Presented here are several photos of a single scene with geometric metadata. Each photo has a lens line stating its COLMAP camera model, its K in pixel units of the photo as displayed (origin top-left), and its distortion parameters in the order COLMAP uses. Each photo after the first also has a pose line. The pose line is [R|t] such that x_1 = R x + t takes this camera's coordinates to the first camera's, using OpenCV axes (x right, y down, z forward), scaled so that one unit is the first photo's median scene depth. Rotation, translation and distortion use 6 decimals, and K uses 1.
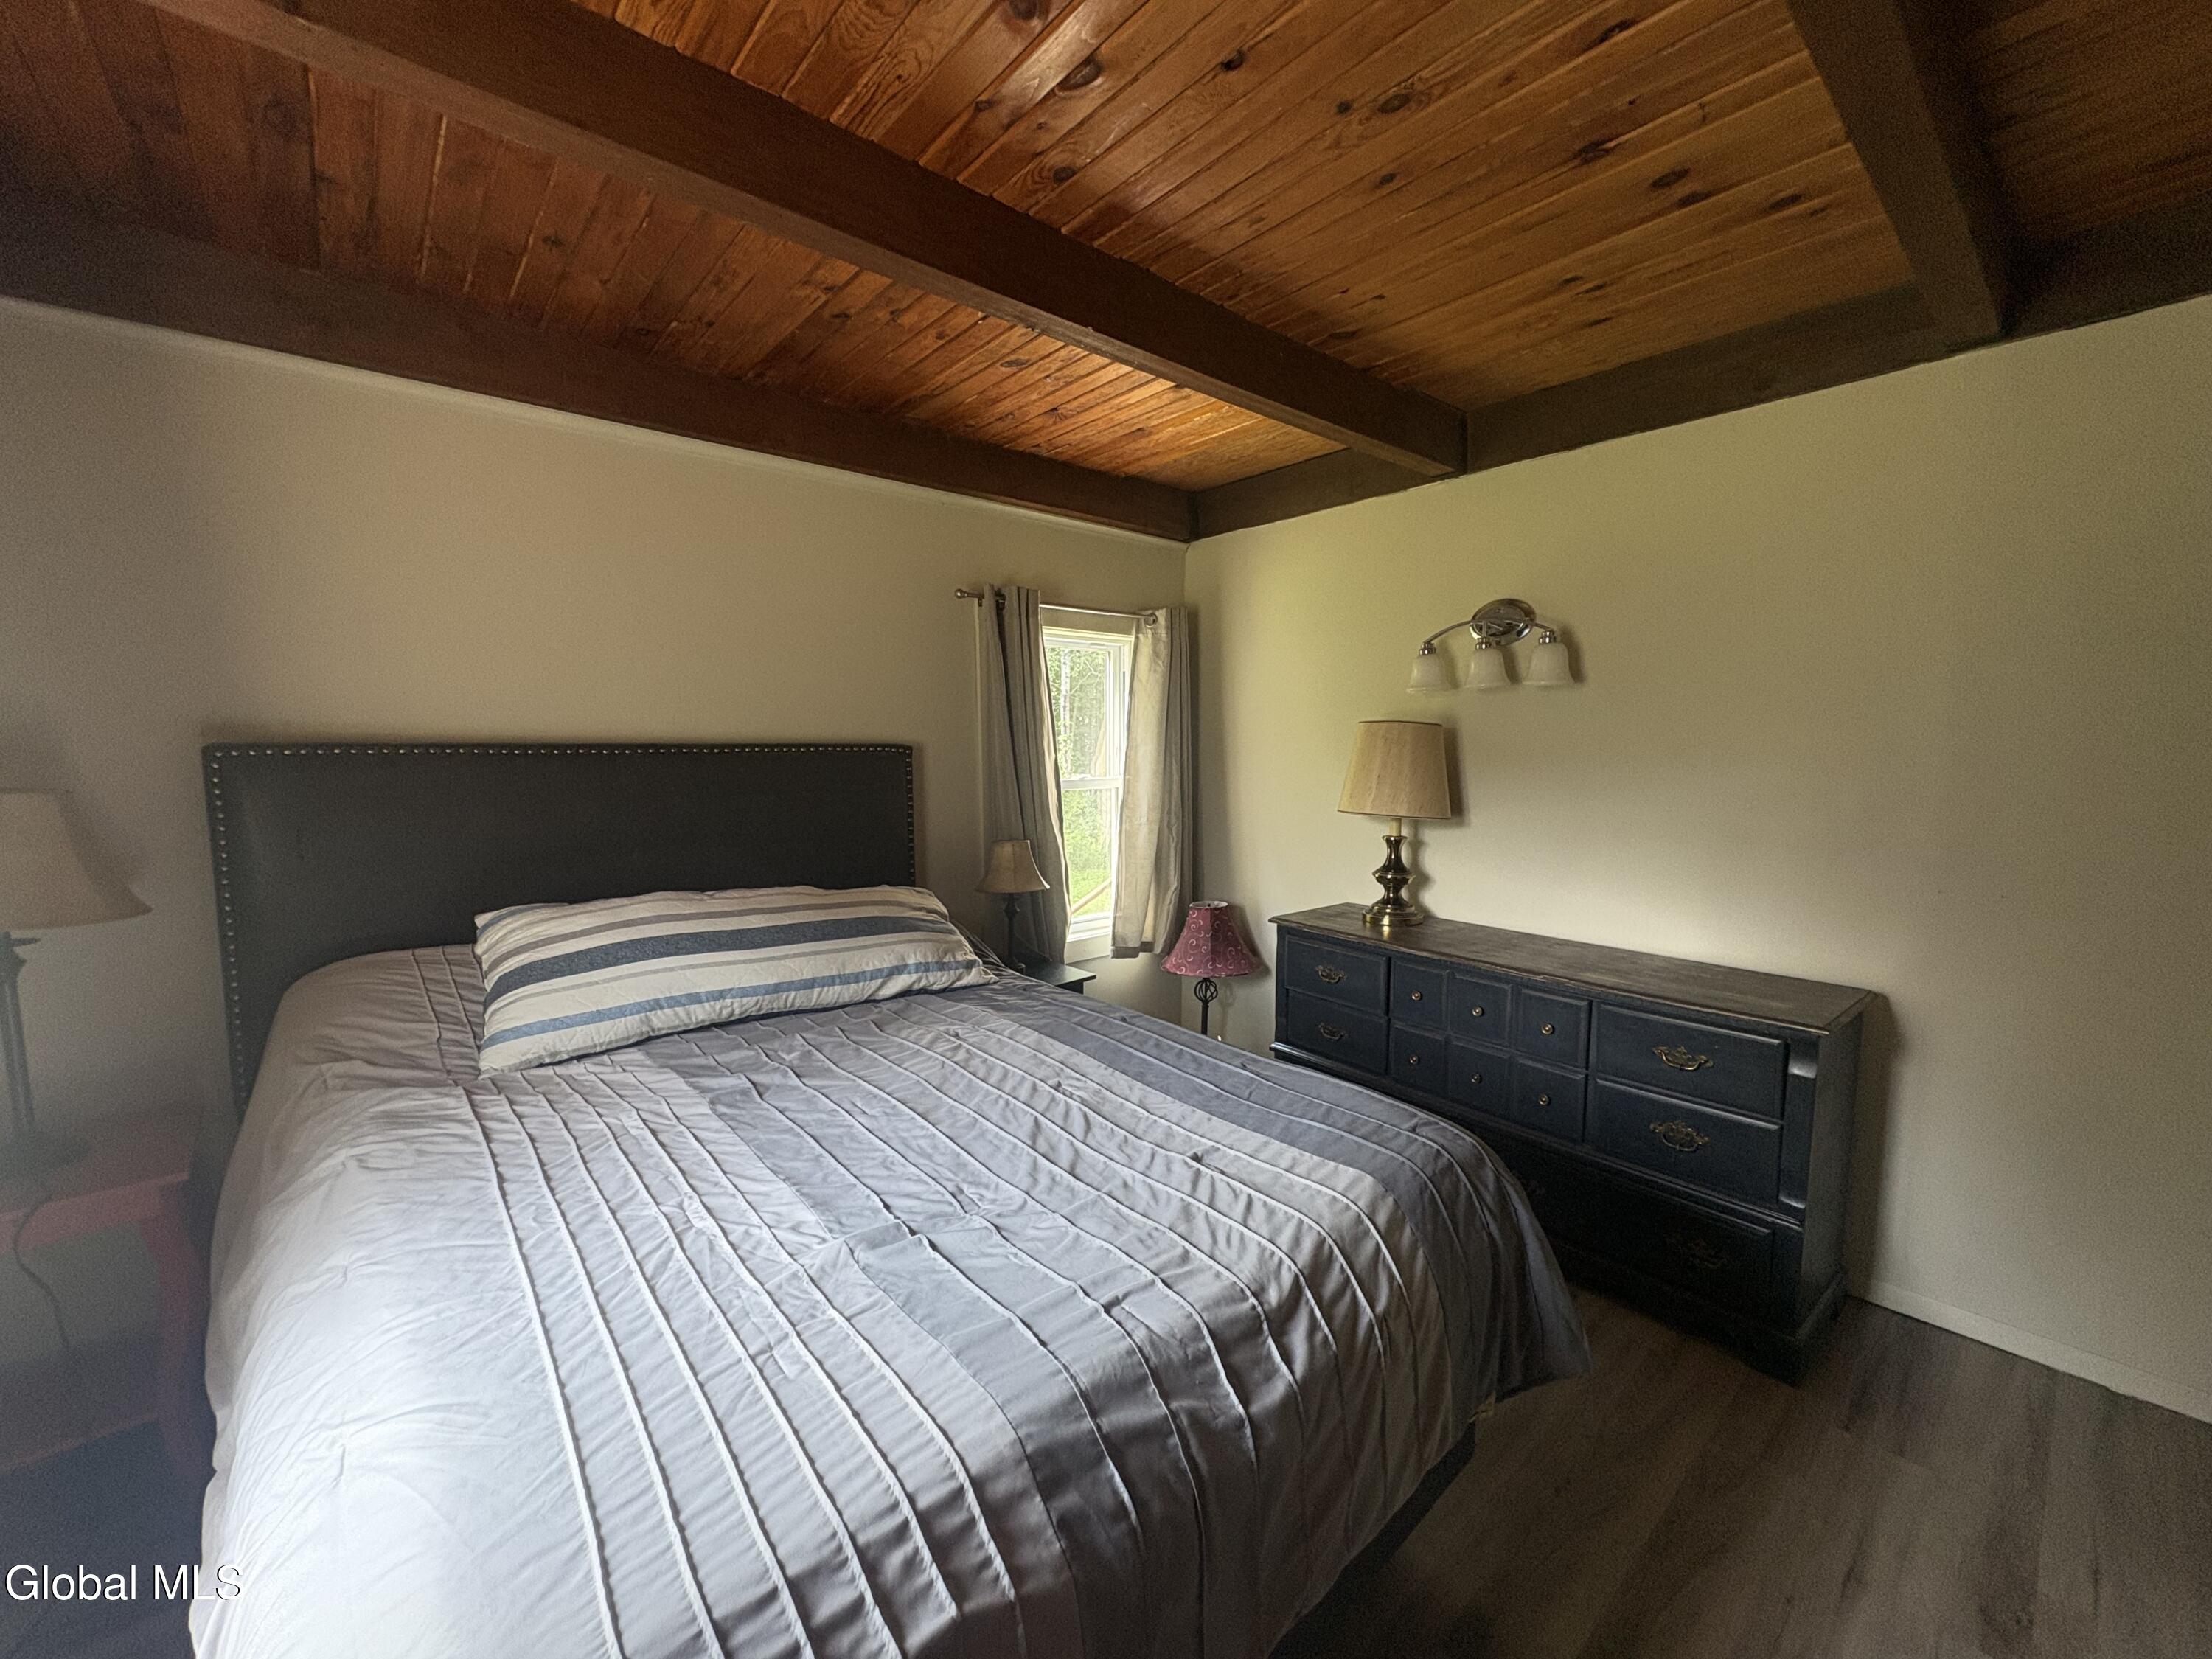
lens RADIAL K [[879.3, 0, 1114.0], [0, 879.3, 824.5], [0, 0, 1]] dist [-0.001294, 0.001256]
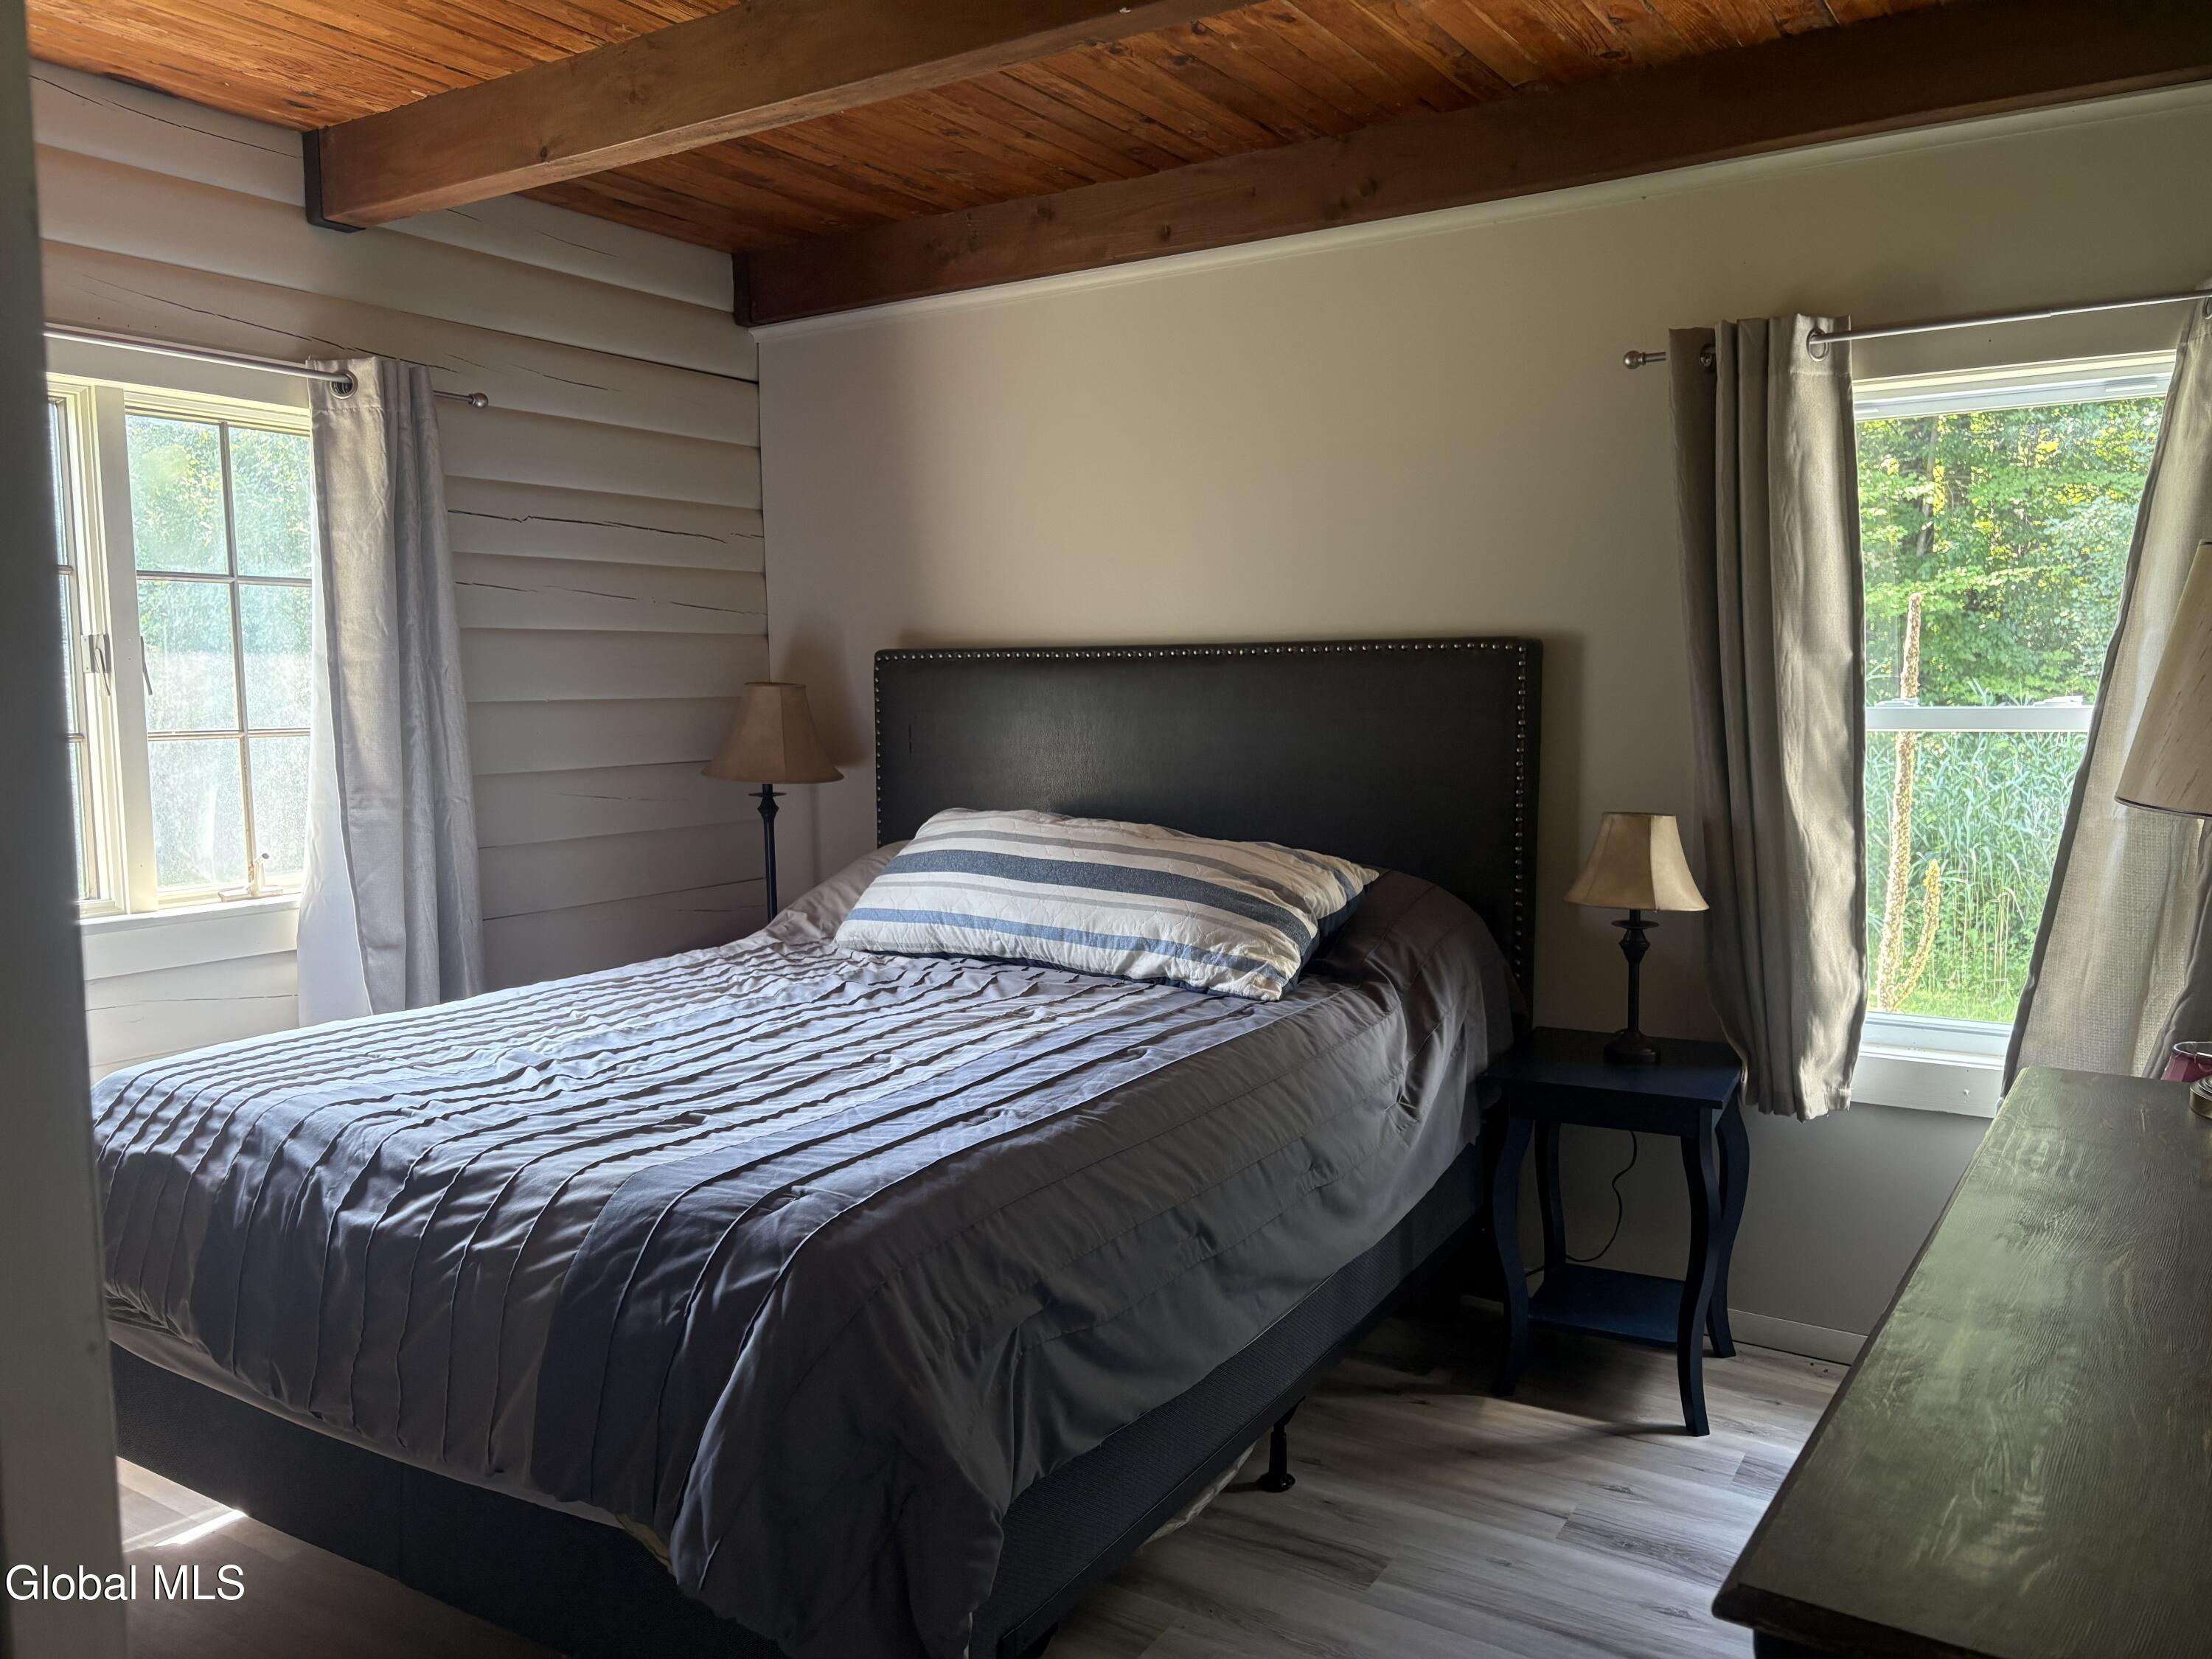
lens RADIAL K [[1669.8, 0, 1111.0], [0, 1669.8, 832.5], [0, 0, 1]] dist [0.047850, -0.038651]
pose [[0.286747, 0.091513, -0.953626, 1.166013], [-0.075755, 0.994476, 0.072654, -0.030072], [0.955006, 0.051409, 0.292095, 0.601880]]
